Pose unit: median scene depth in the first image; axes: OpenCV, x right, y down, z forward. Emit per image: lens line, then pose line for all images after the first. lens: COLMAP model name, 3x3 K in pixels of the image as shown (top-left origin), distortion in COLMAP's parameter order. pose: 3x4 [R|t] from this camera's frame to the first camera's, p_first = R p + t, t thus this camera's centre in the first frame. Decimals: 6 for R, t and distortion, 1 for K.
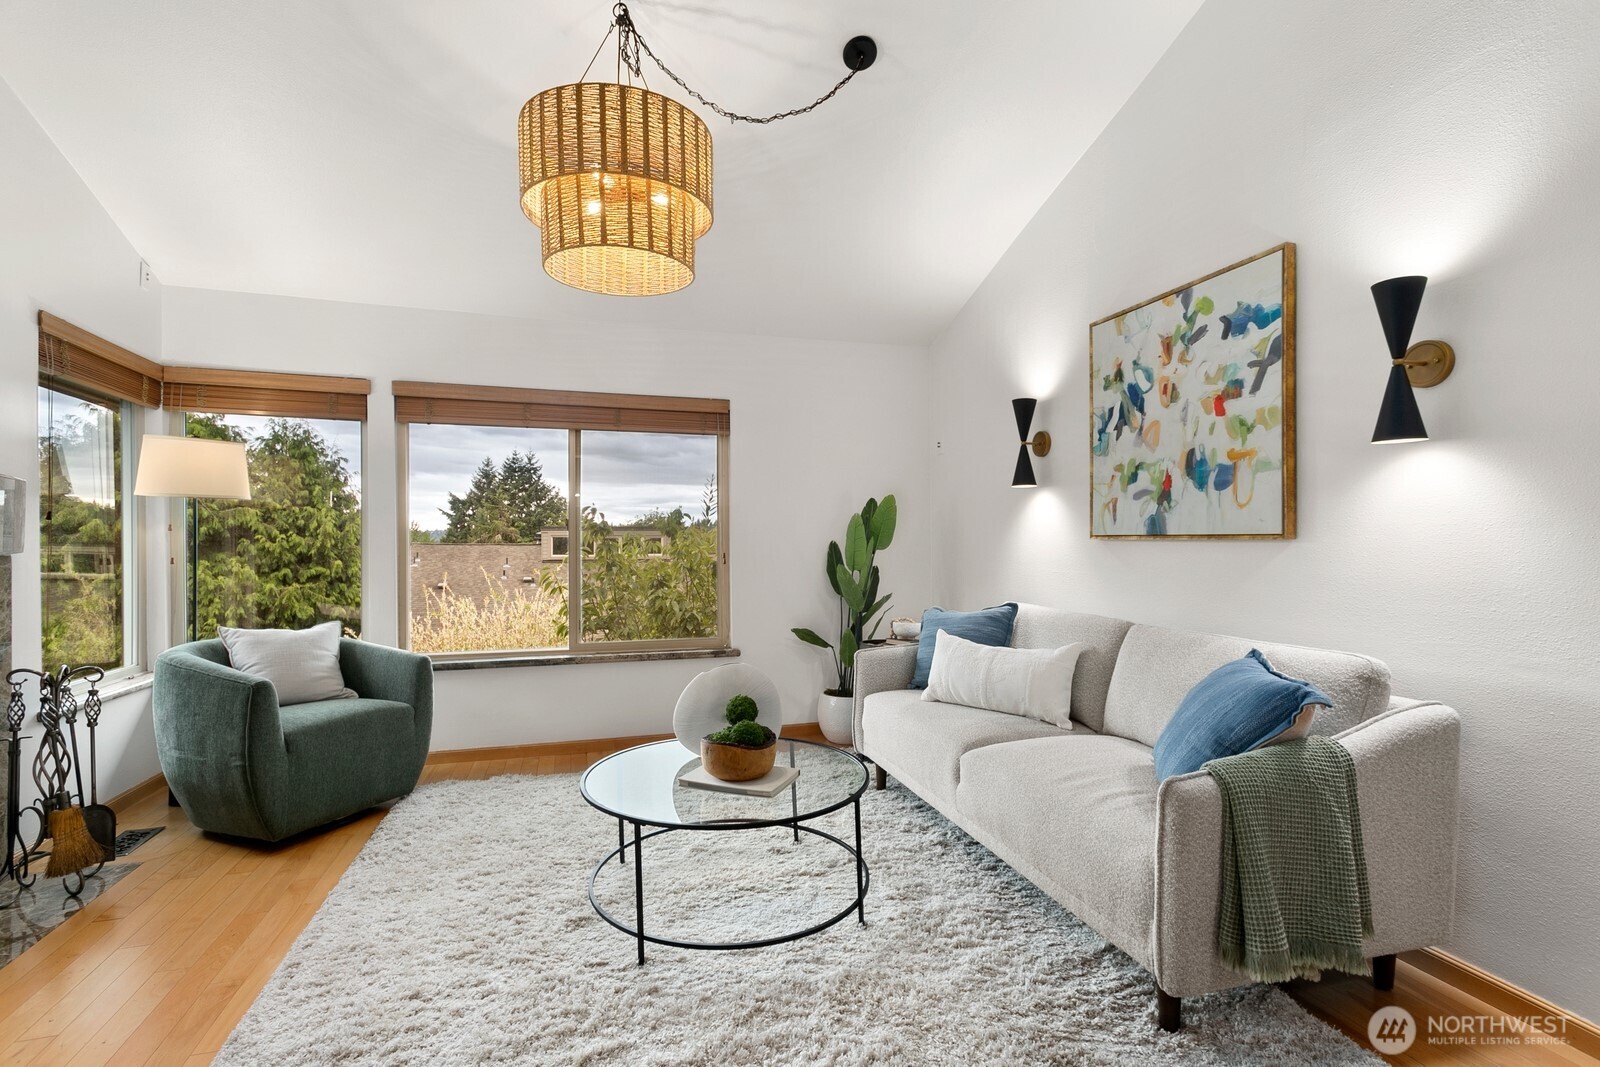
lens RADIAL K [[754.4, 0, 800.8], [0, 754.4, 536.8], [0, 0, 1]] dist [0.014991, -0.000029]
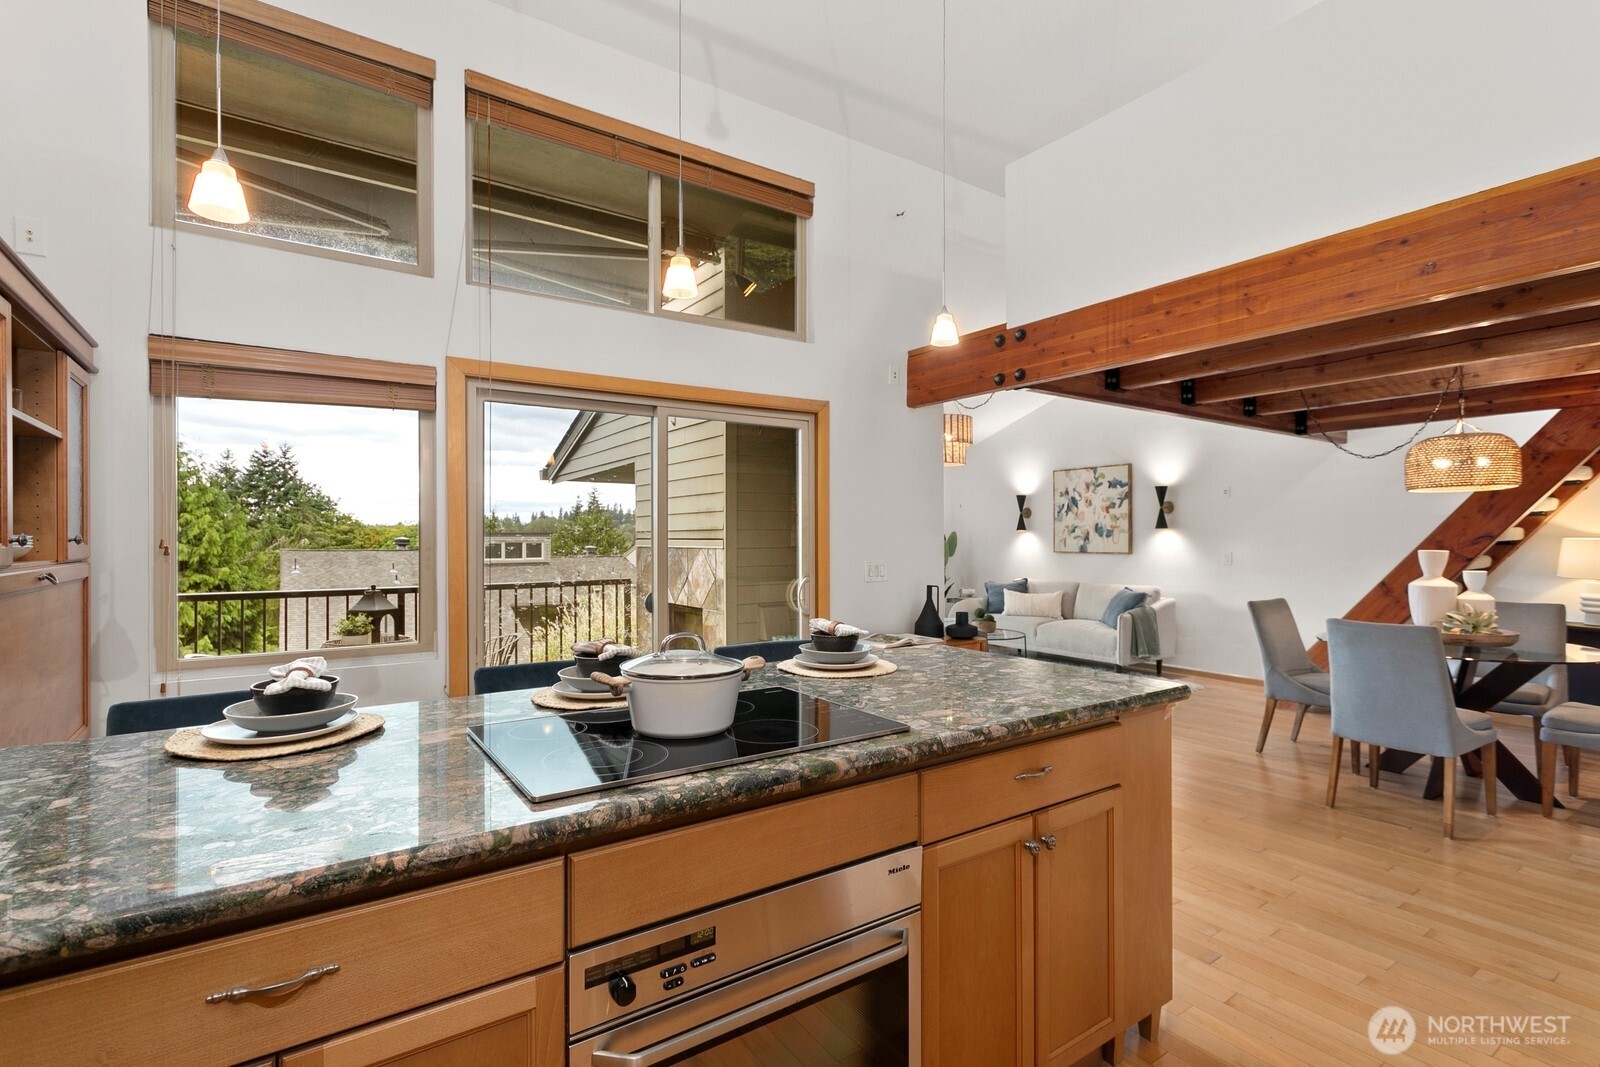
lens RADIAL K [[754.4, 0, 806.3], [0, 754.4, 540.9], [0, 0, 1]] dist [0.014991, -0.000029]
pose [[0.953962, -0.003027, 0.299911, -1.426449], [0.001619, 0.999986, 0.004942, -0.062331], [-0.299922, -0.004229, 0.953954, -1.446470]]
